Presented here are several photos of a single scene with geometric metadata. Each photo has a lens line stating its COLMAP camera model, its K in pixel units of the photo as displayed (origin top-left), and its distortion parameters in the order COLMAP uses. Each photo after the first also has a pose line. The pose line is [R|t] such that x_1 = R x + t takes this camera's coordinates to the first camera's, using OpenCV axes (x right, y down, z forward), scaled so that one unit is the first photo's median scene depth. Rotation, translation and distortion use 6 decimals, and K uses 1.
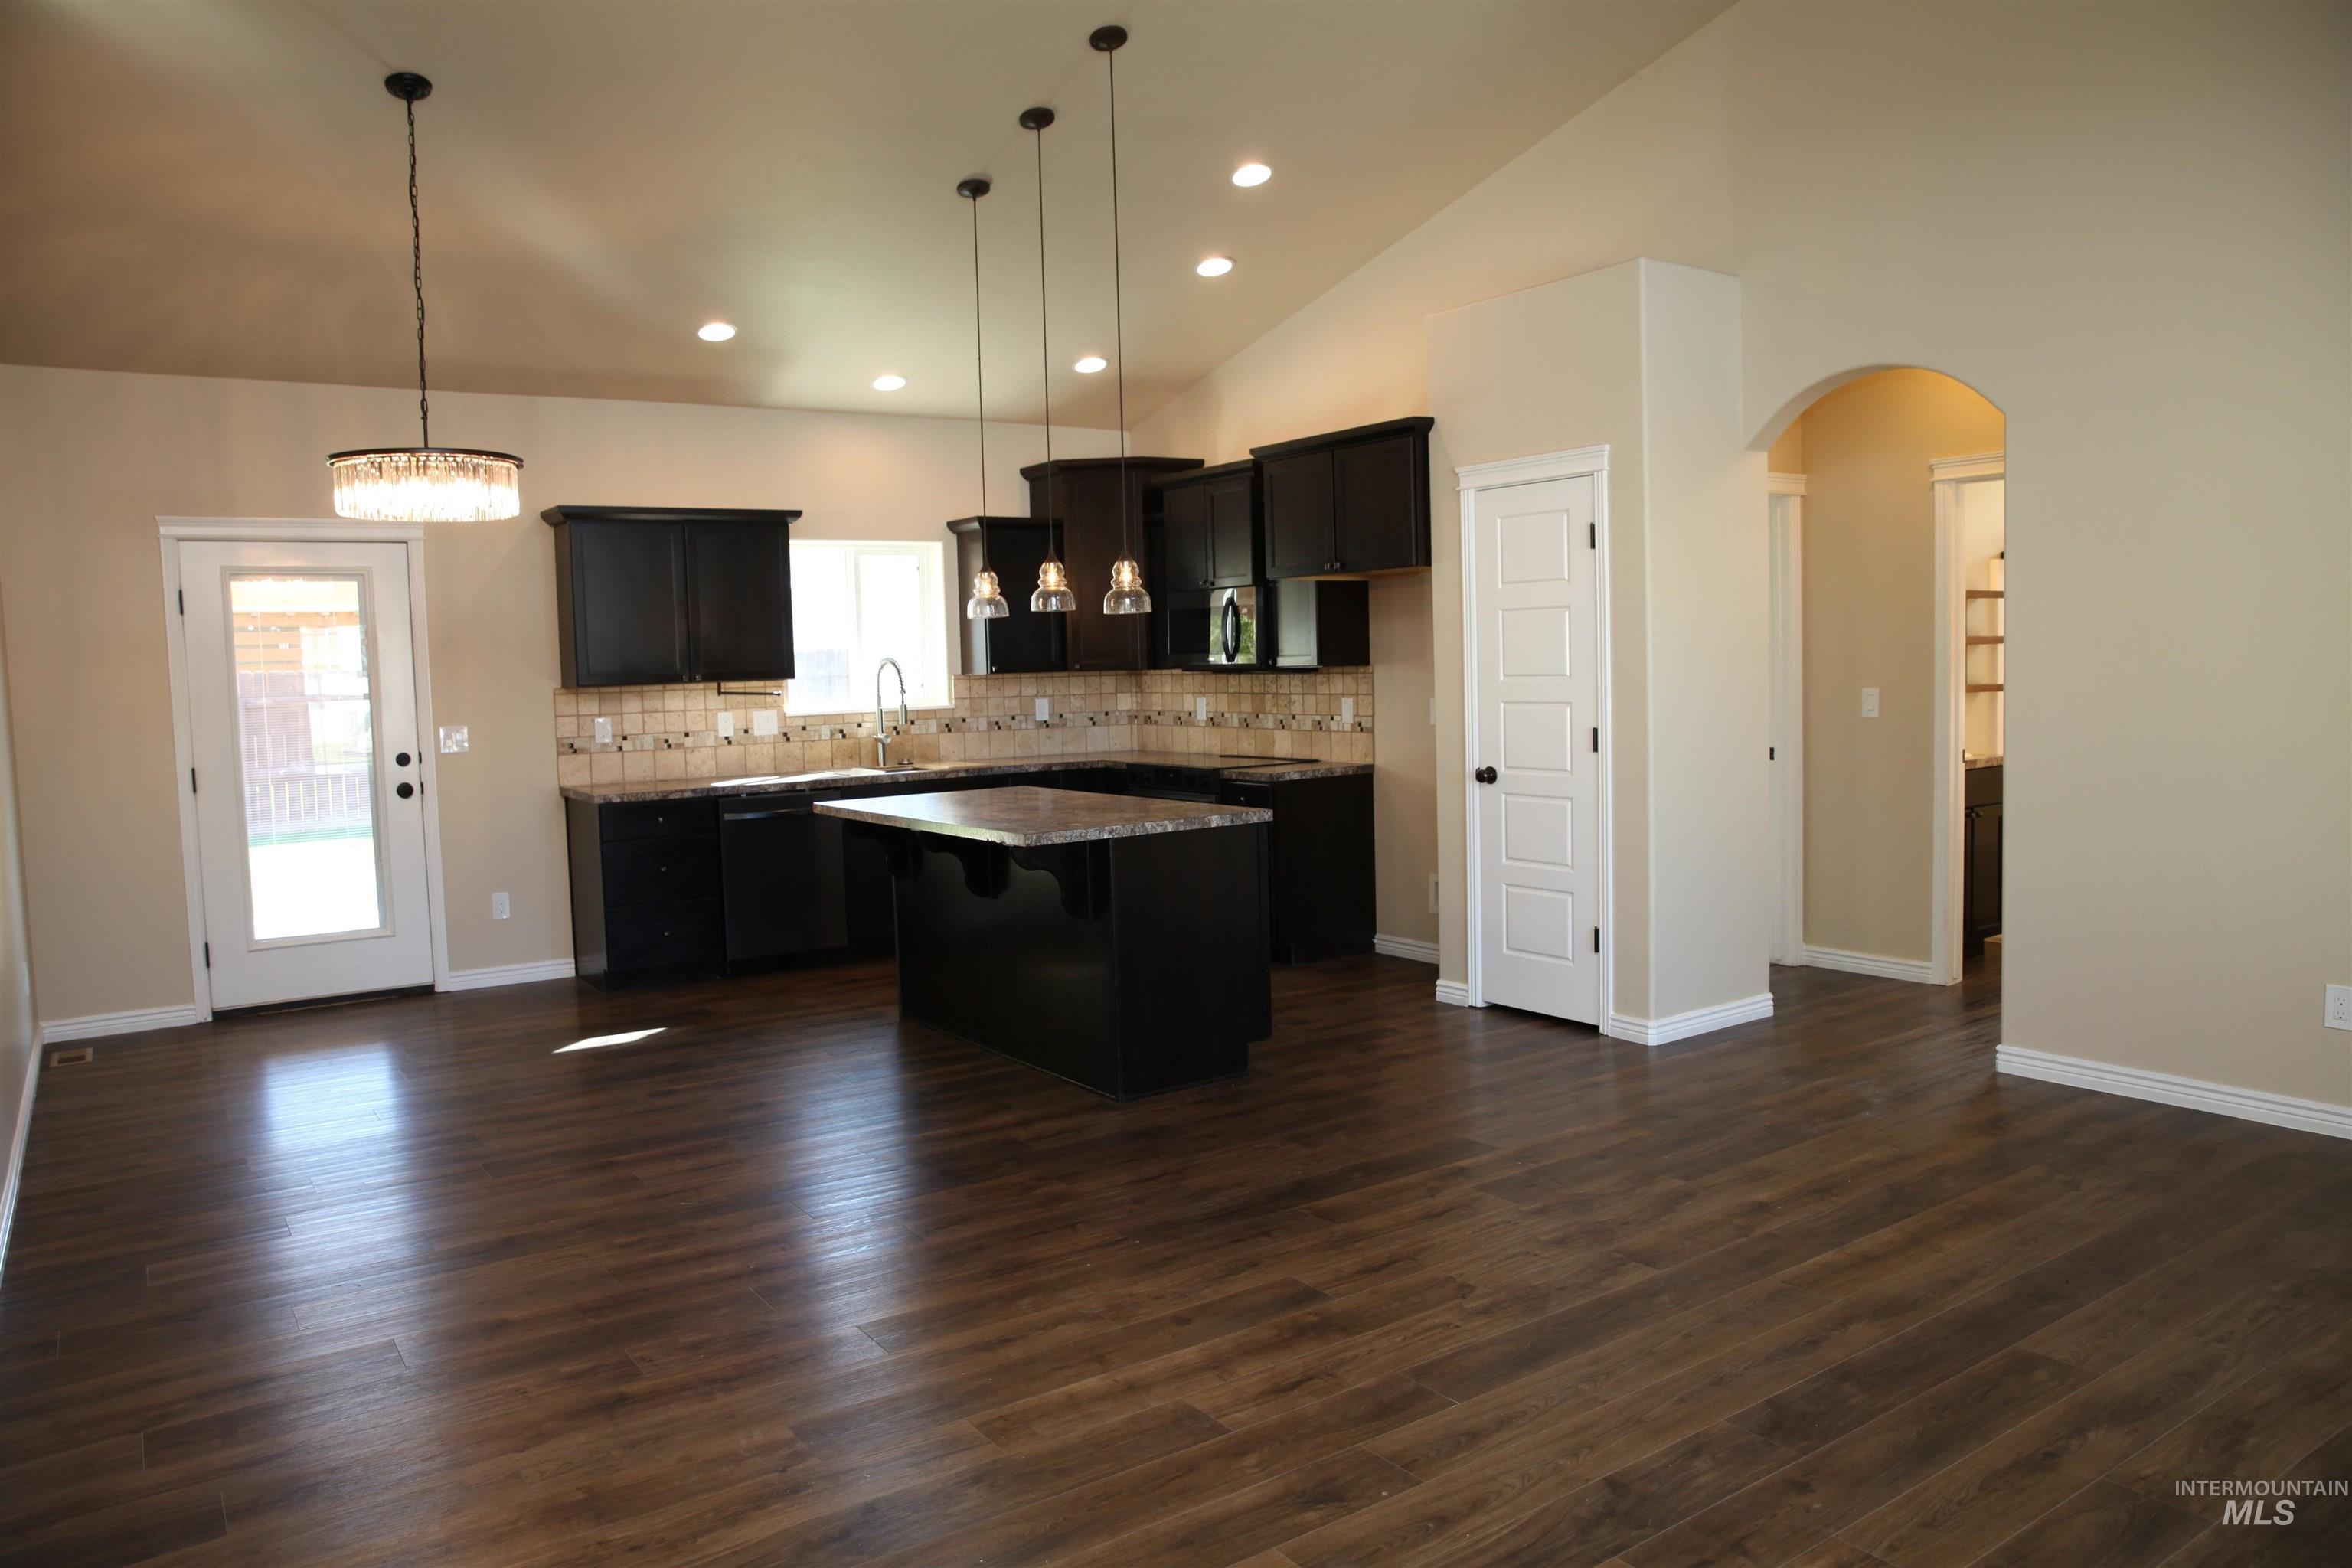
lens RADIAL K [[1606.5, 0, 1171.3], [0, 1606.5, 779.5], [0, 0, 1]] dist [-0.115764, 0.100754]
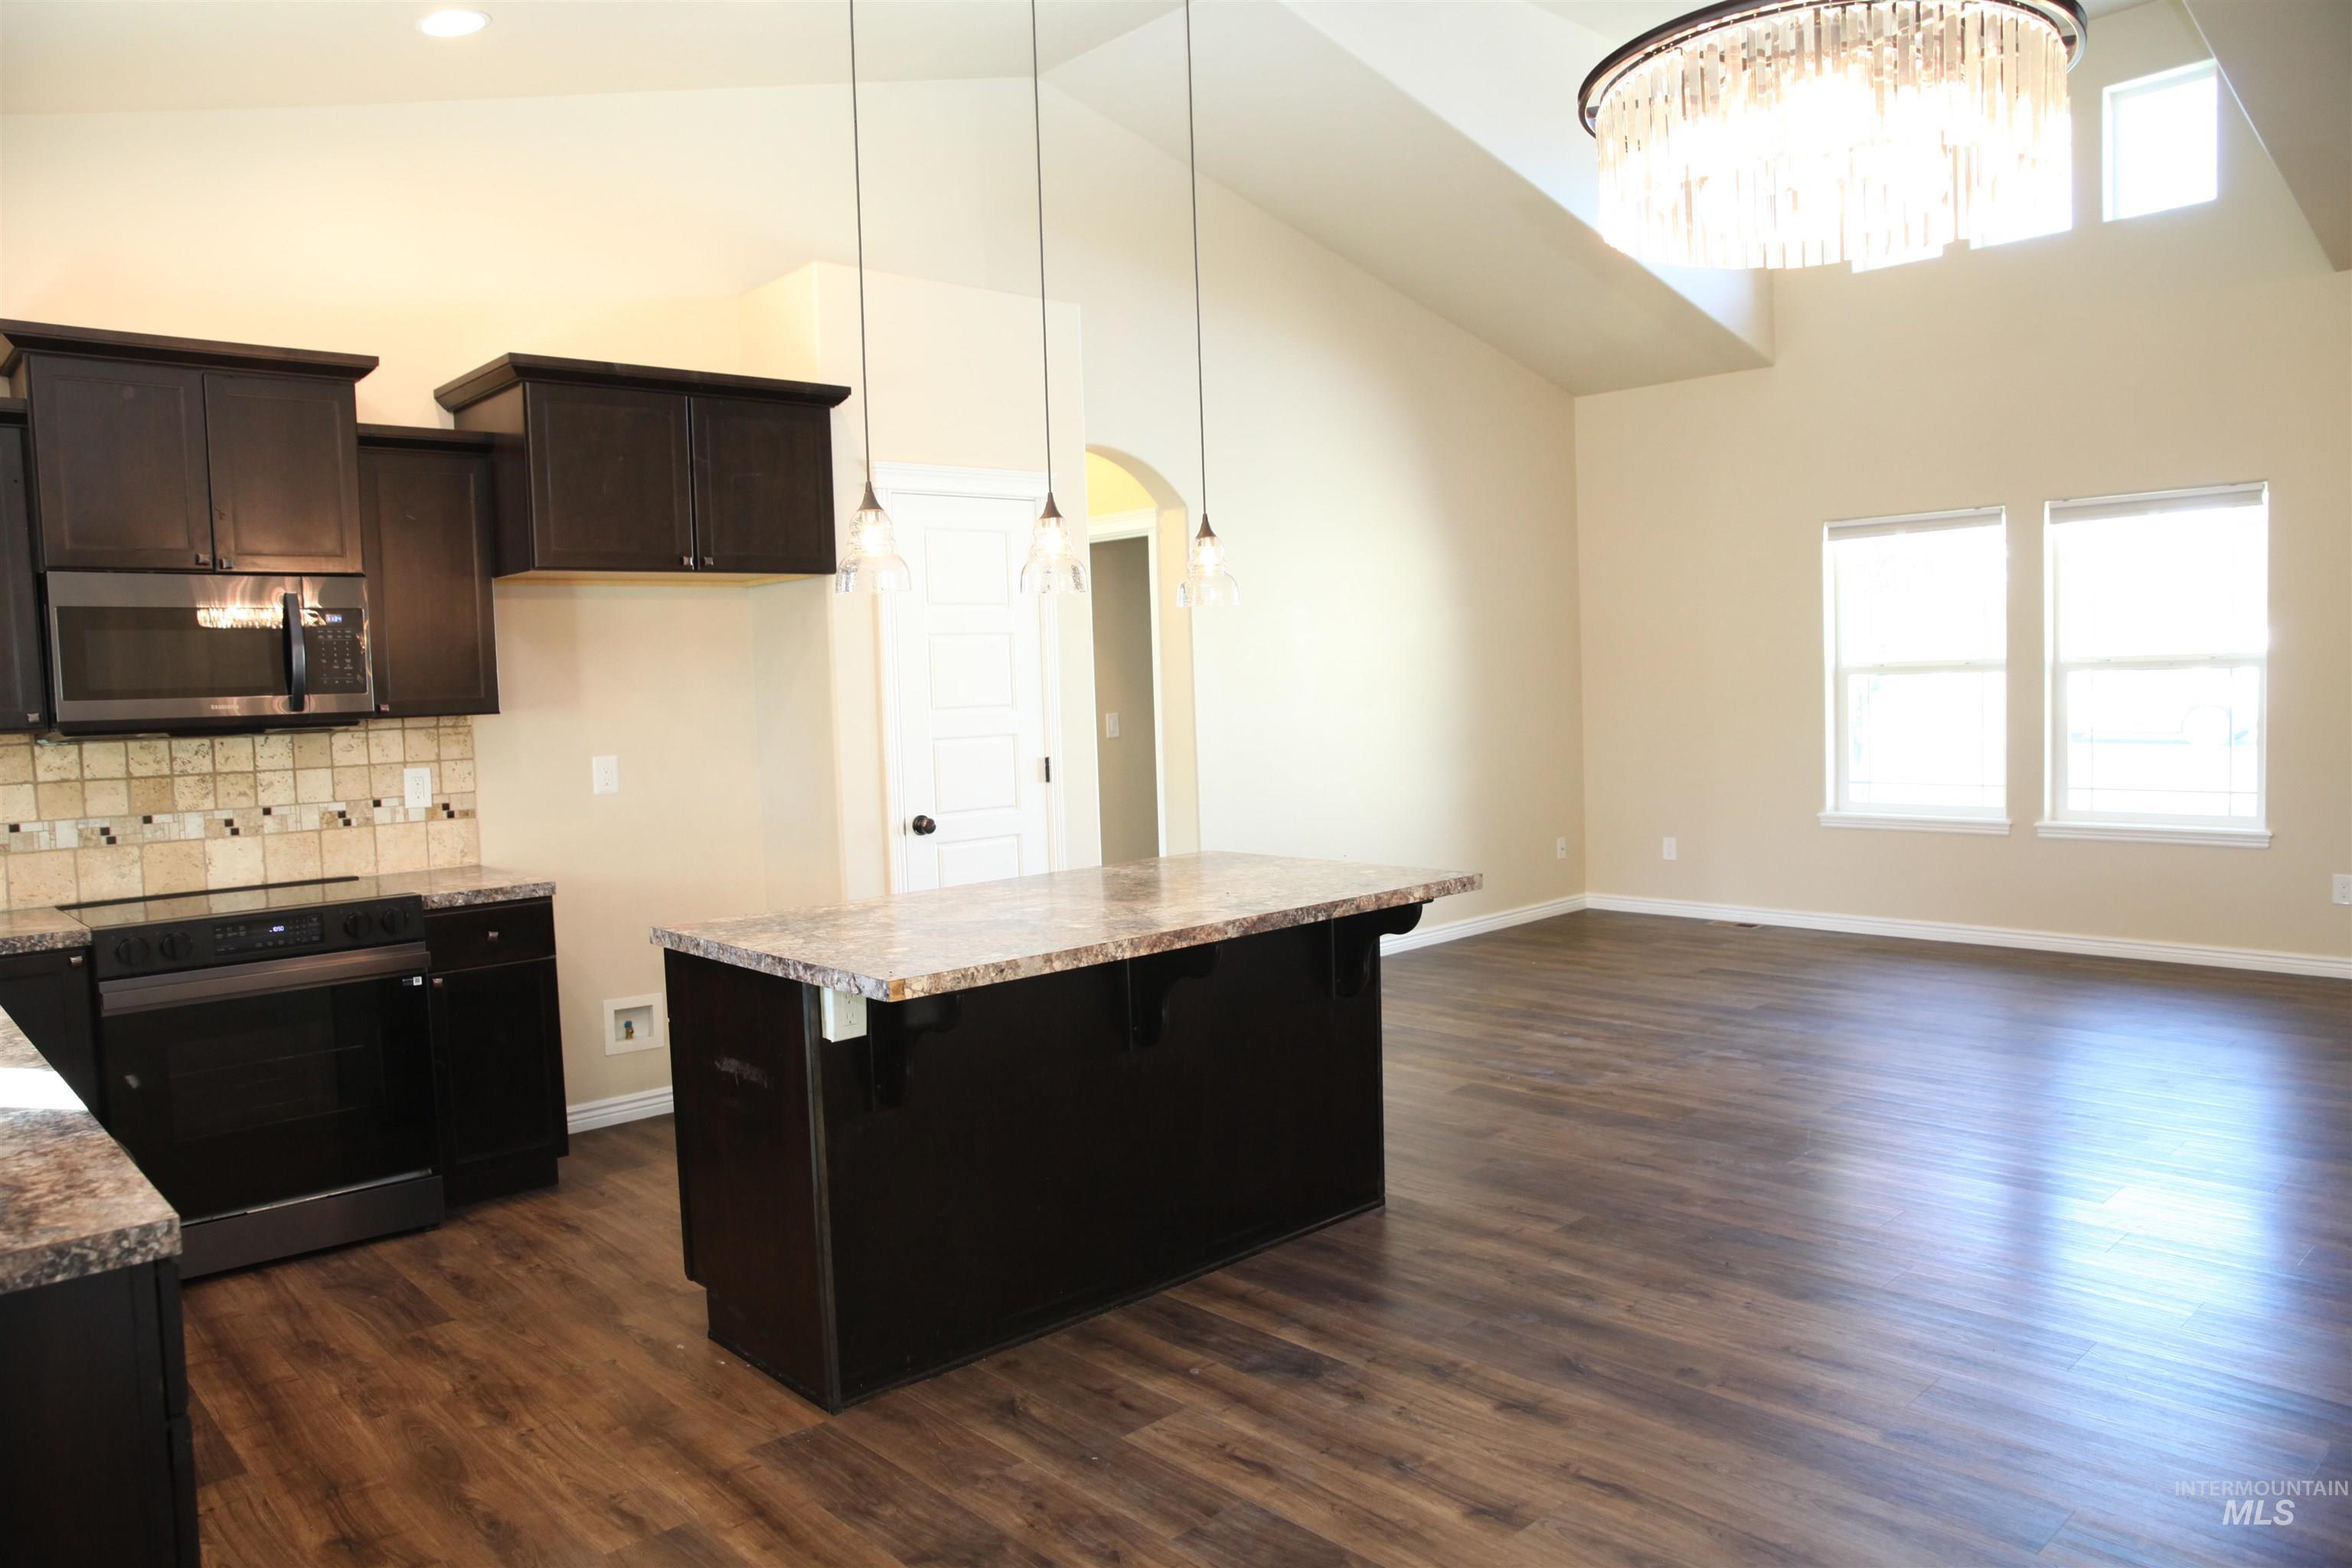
lens RADIAL K [[1606.5, 0, 1171.3], [0, 1606.5, 779.5], [0, 0, 1]] dist [-0.115764, 0.100754]
pose [[-0.143235, -0.031431, 0.989190, -0.545737], [0.110548, 0.992733, 0.047551, -0.043138], [-0.983495, 0.116163, -0.138719, 0.799140]]
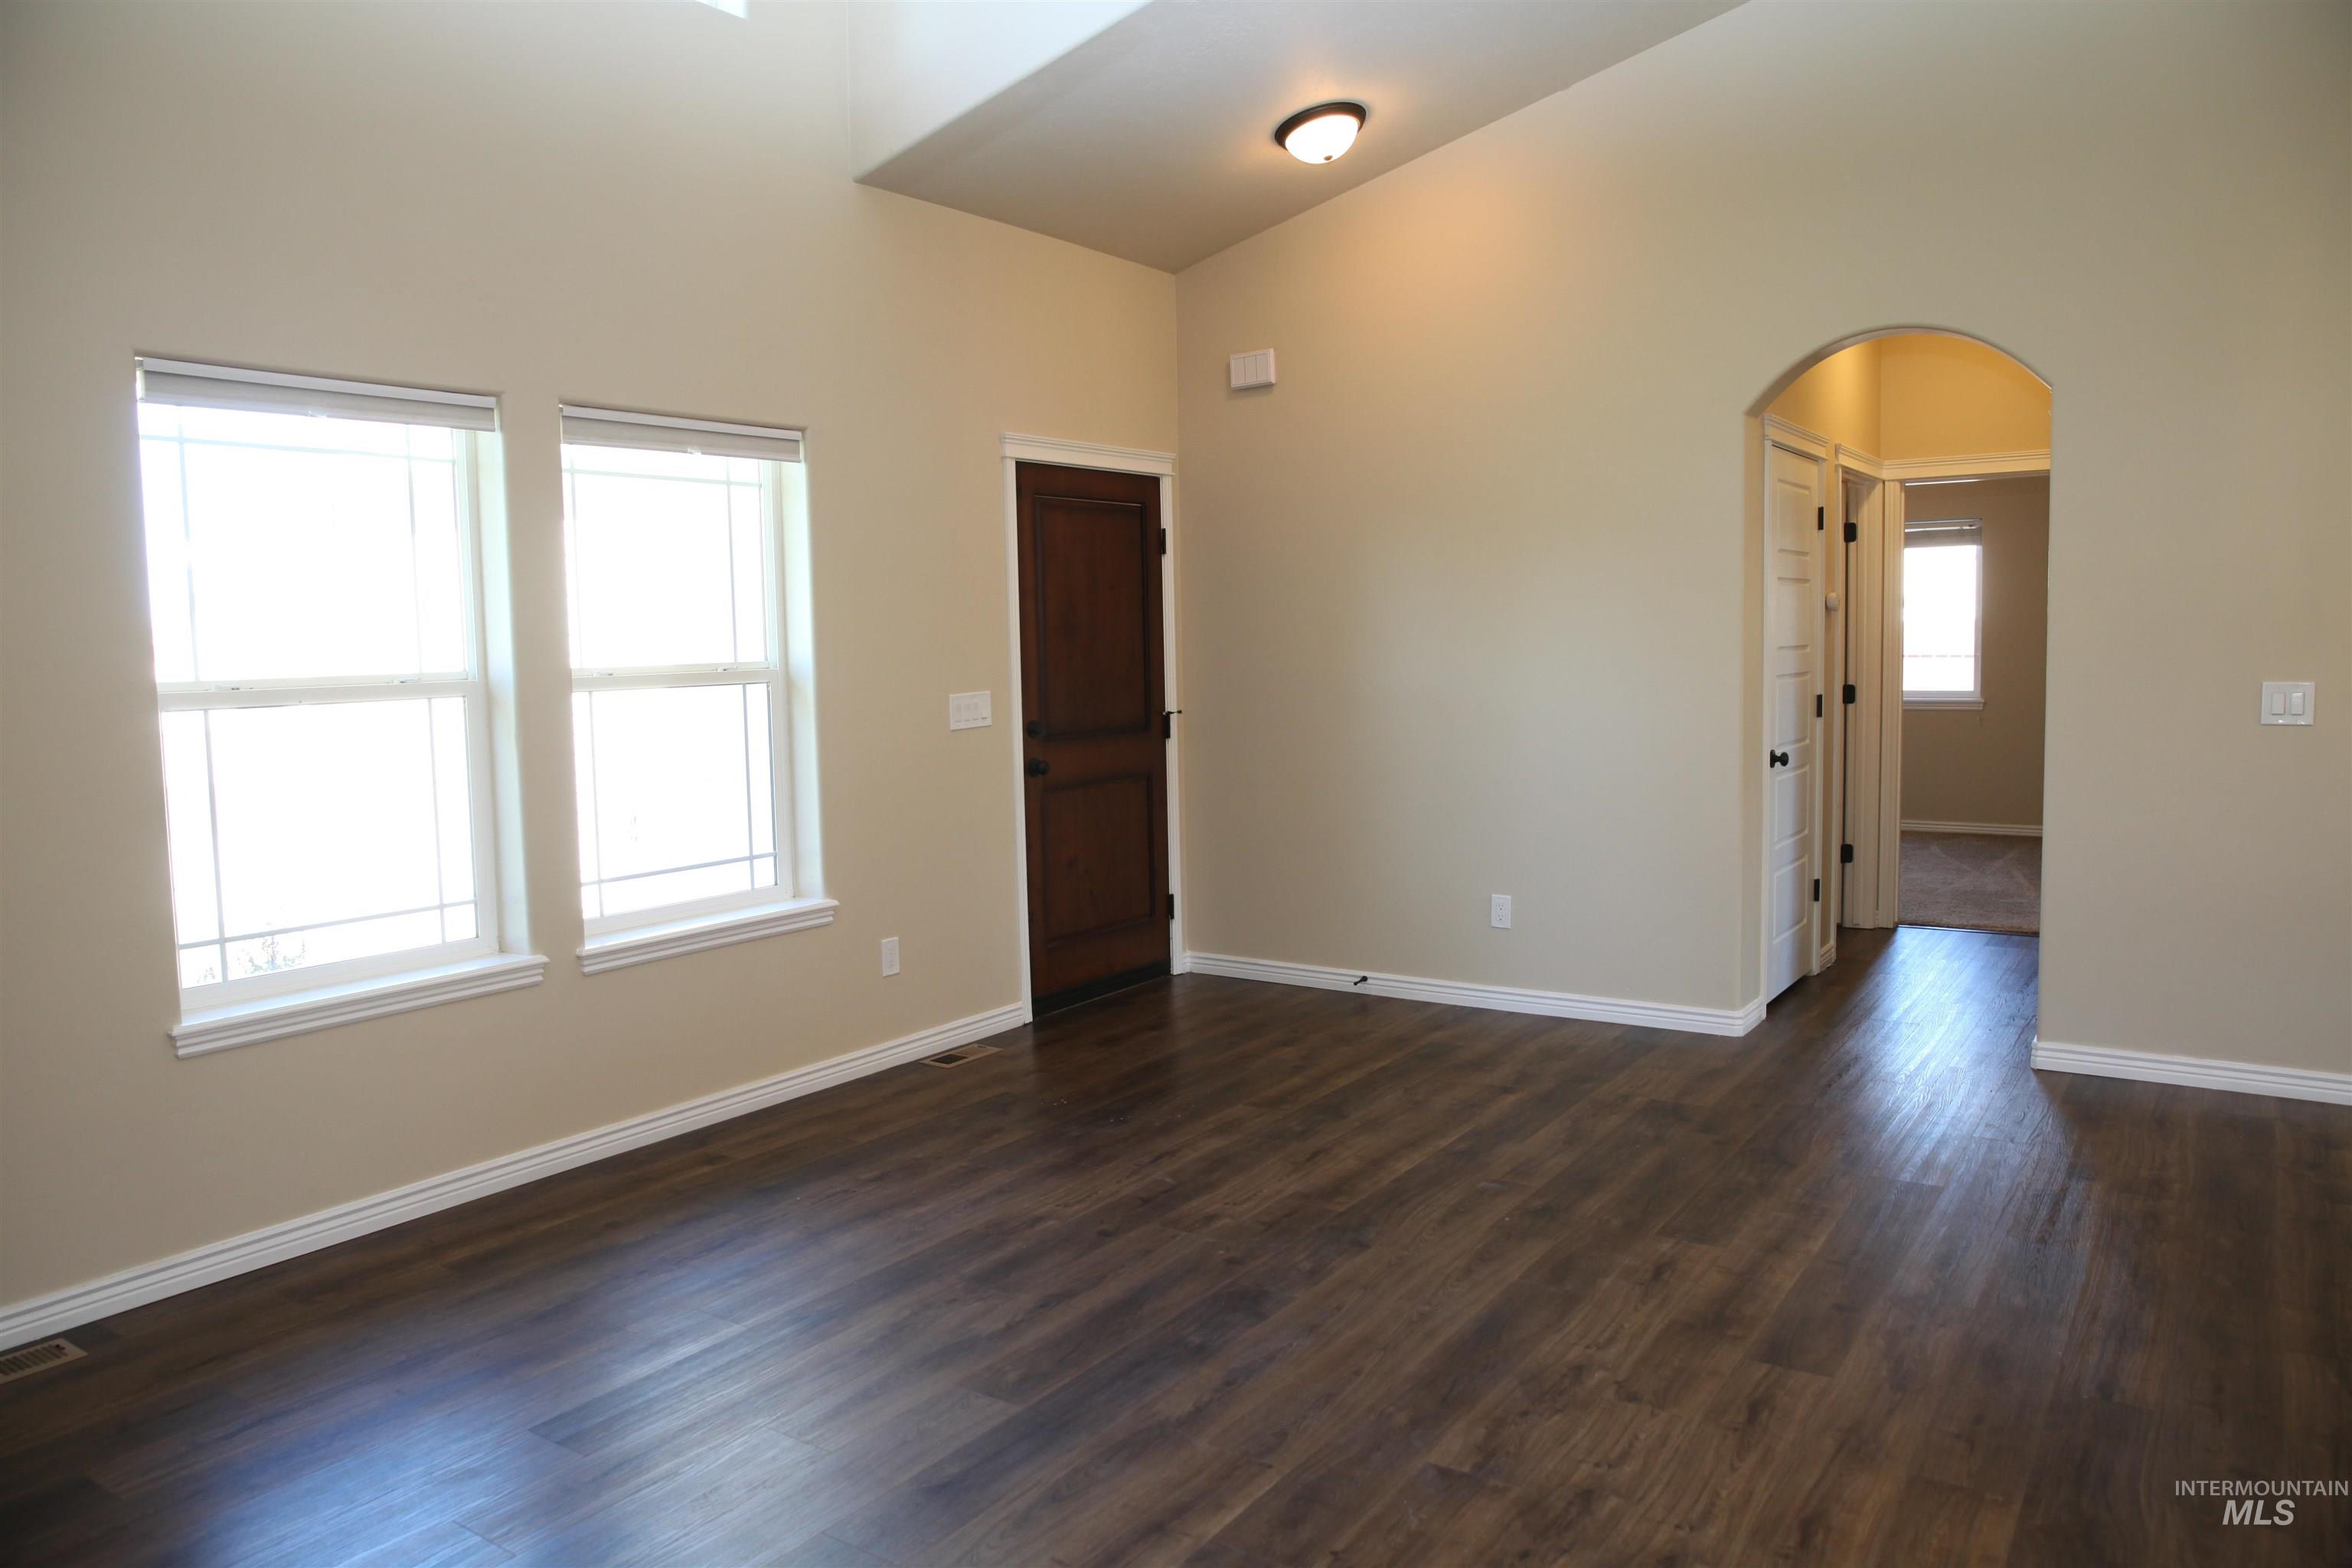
lens RADIAL K [[1606.5, 0, 1171.3], [0, 1606.5, 779.5], [0, 0, 1]] dist [-0.115764, 0.100754]
pose [[-0.932719, 0.080966, -0.351397, 0.306745], [0.022870, 0.985787, 0.166434, -0.062432], [0.359878, 0.147200, -0.921314, 0.743038]]
